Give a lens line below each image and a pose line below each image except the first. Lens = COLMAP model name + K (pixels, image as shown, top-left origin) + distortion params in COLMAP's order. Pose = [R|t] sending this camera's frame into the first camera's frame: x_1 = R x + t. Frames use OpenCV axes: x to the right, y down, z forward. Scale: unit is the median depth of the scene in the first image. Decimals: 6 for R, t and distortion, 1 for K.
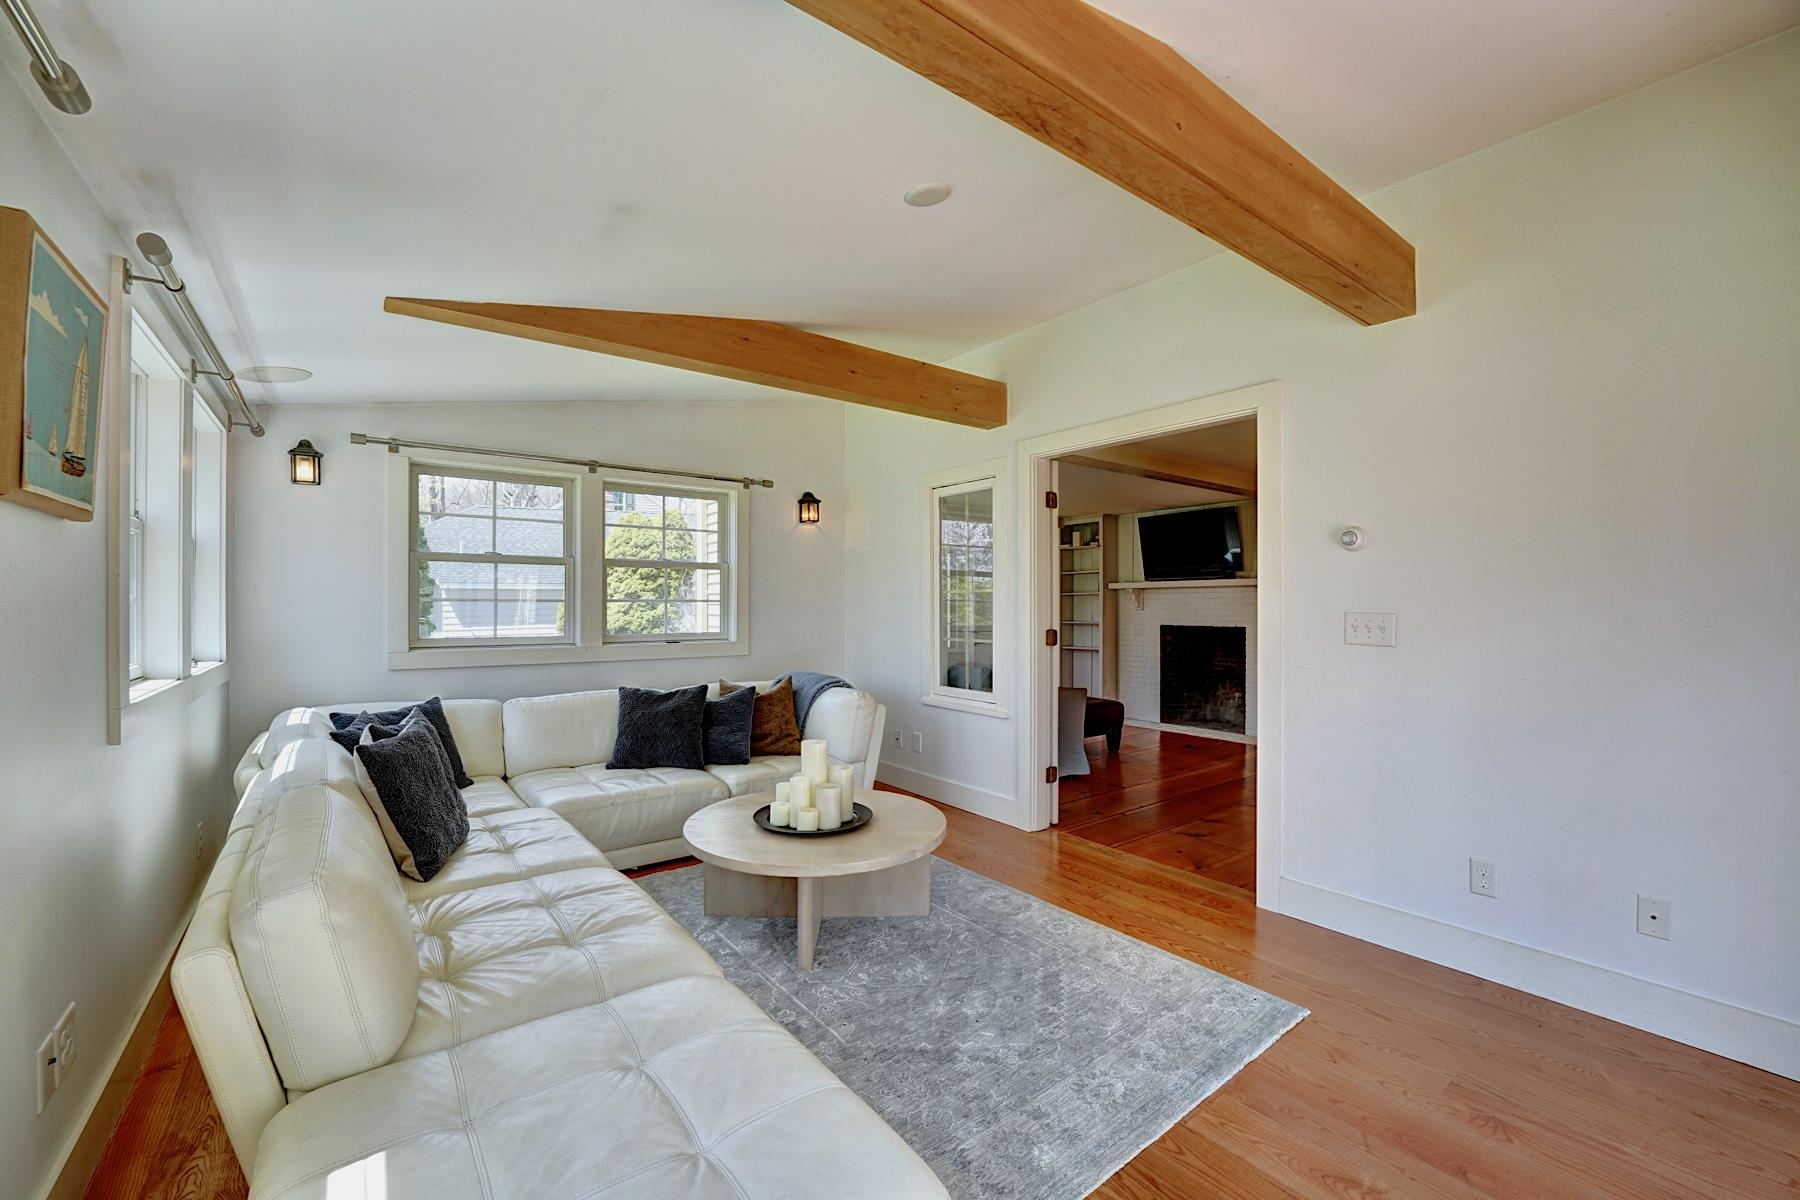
lens RADIAL K [[719.1, 0, 900.0], [0, 719.1, 600.0], [0, 0, 1]] dist [0.000595, 0.000050]
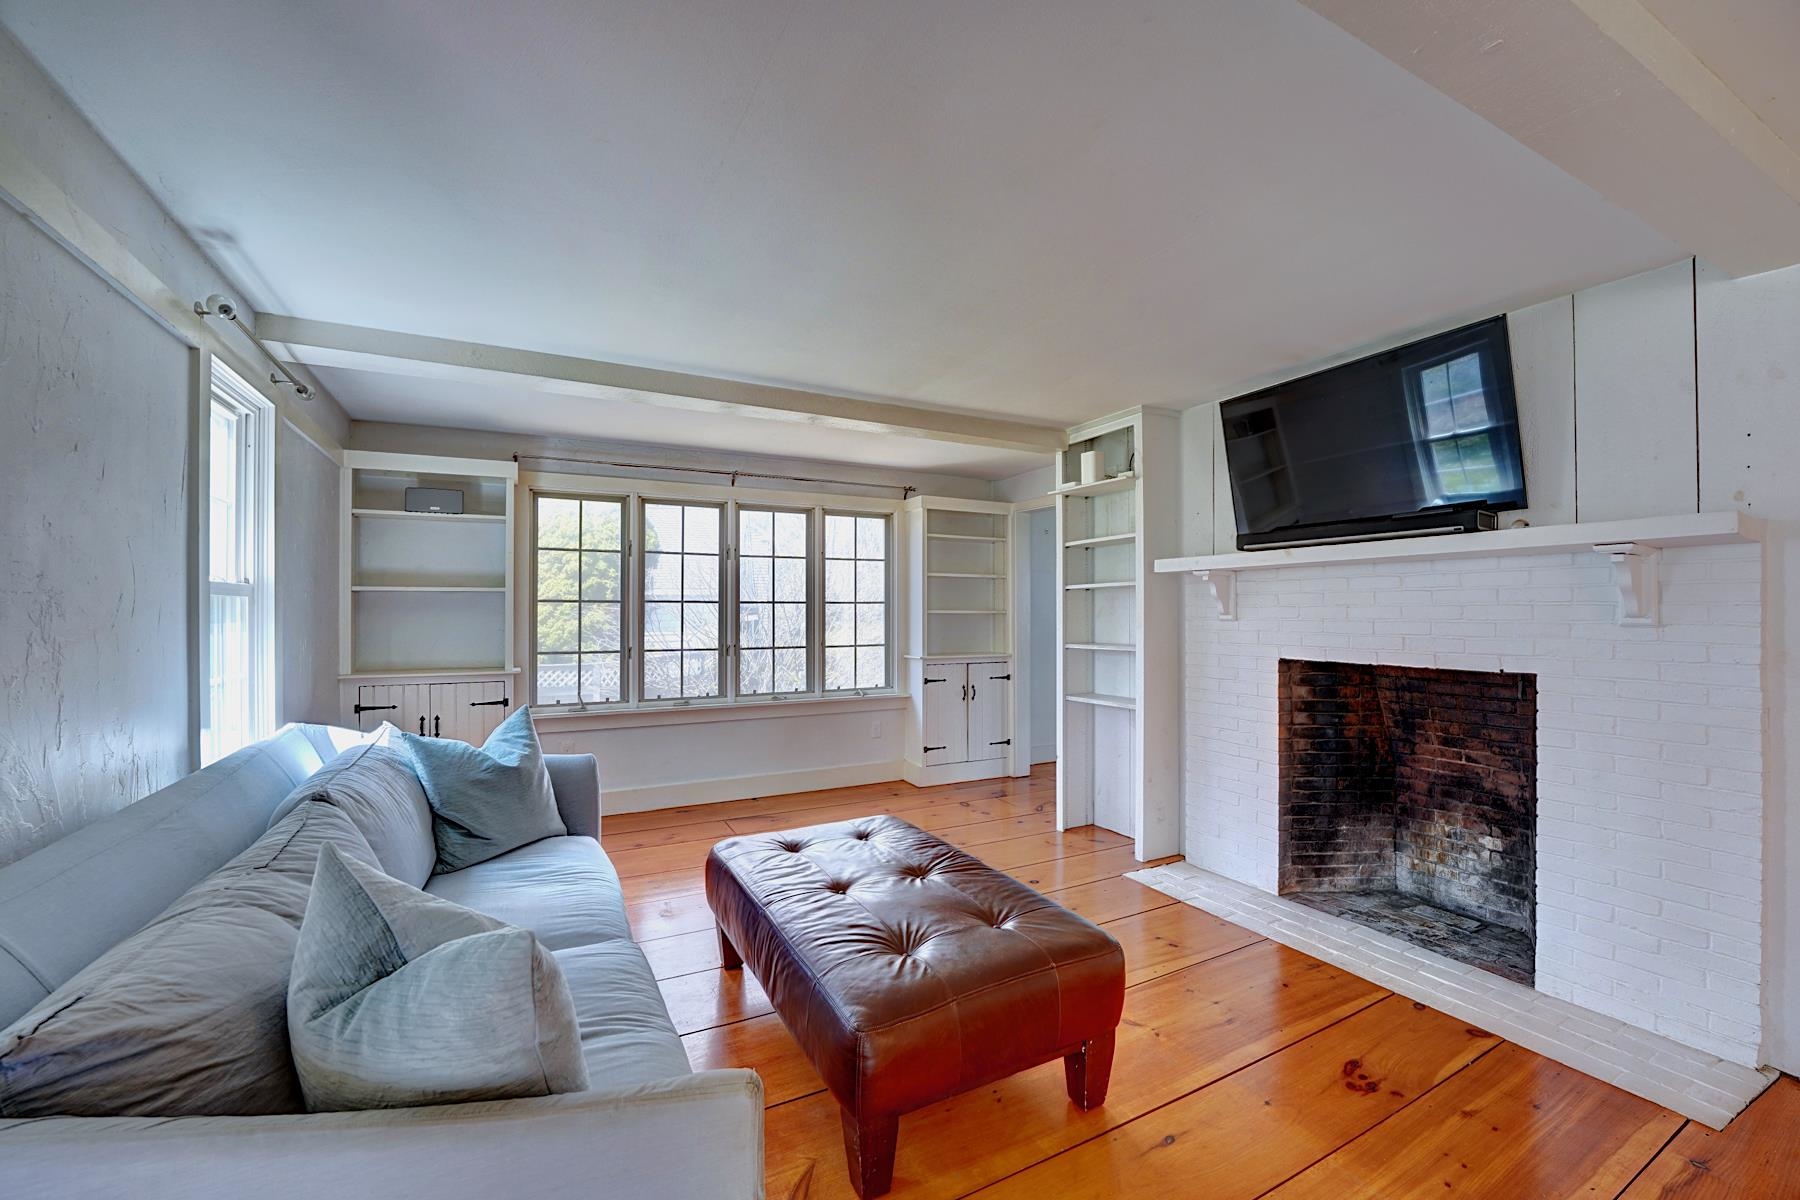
lens RADIAL K [[734.0, 0, 900.0], [0, 734.0, 600.0], [0, 0, 1]] dist [-0.023507, 0.000249]
pose [[0.987784, -0.003761, -0.155781, 0.206410], [0.002122, 0.999941, -0.010688, 0.005393], [0.155812, 0.010226, 0.987734, 0.535836]]
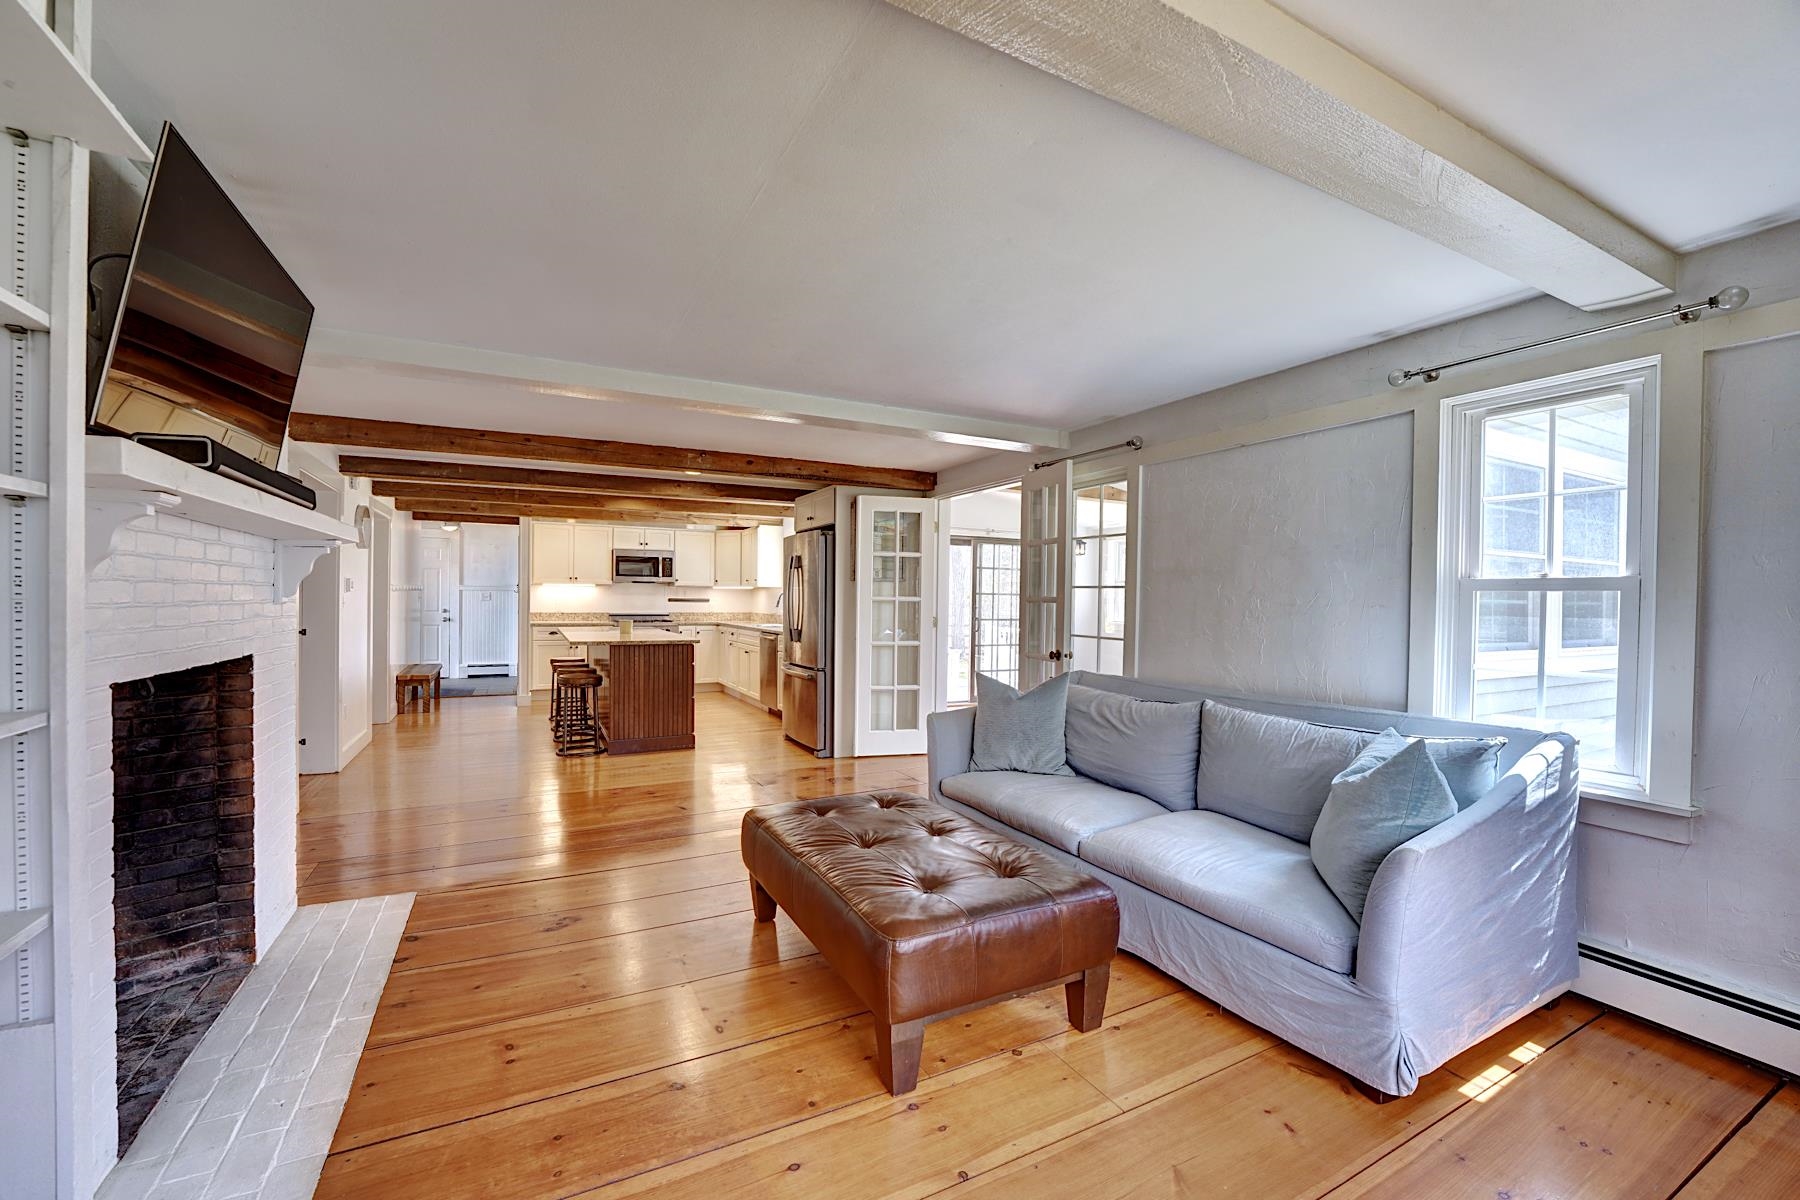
lens RADIAL K [[731.2, 0, 900.0], [0, 731.2, 600.0], [0, 0, 1]] dist [-0.021654, 0.000761]
pose [[-0.985995, -0.013688, 0.166210, 0.108385], [-0.014231, 0.999897, -0.002077, 0.008034], [-0.166164, -0.004413, -0.986088, 1.108409]]
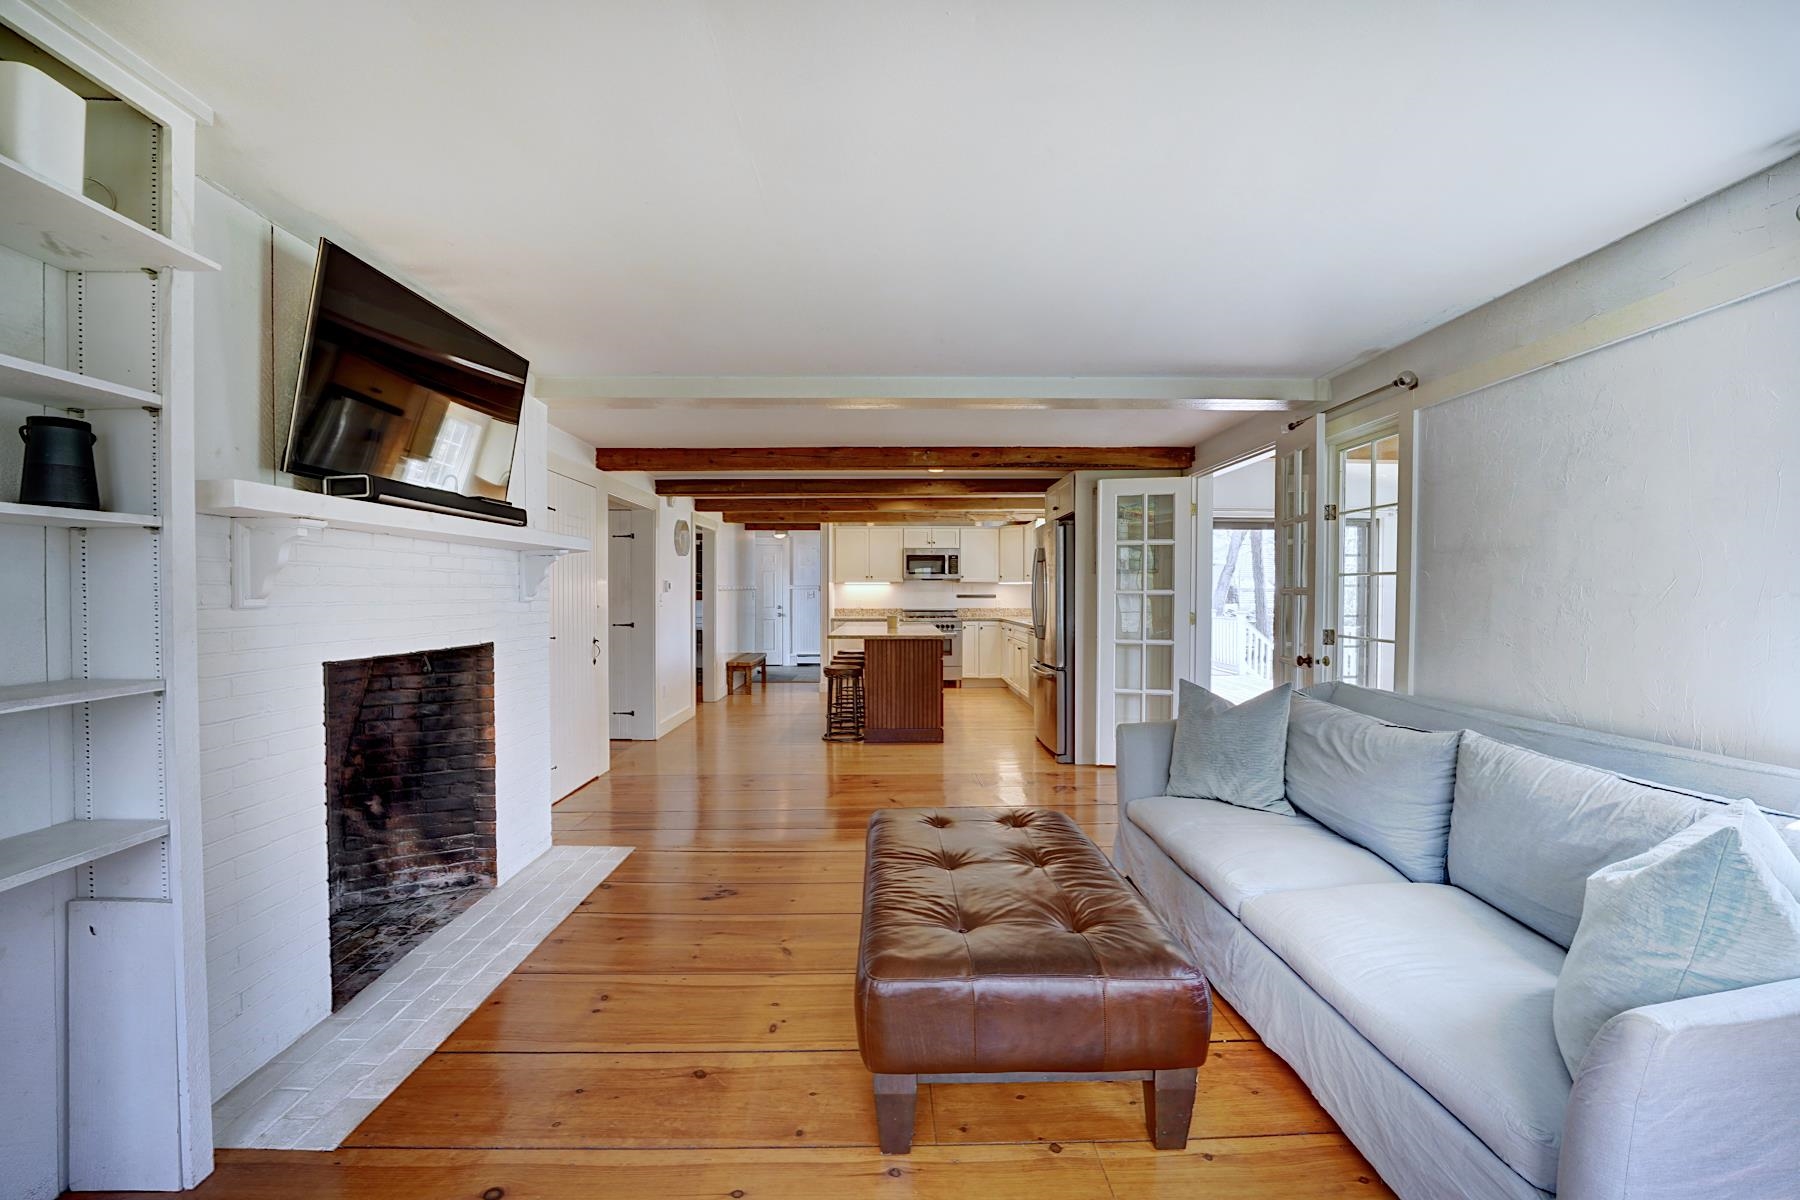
lens RADIAL K [[734.0, 0, 900.0], [0, 734.0, 600.0], [0, 0, 1]] dist [-0.023507, 0.000249]
pose [[-0.808485, -0.007554, 0.588468, 0.025690], [-0.003382, 0.999961, 0.008190, 0.007510], [-0.588507, 0.004631, -0.808479, 1.044462]]
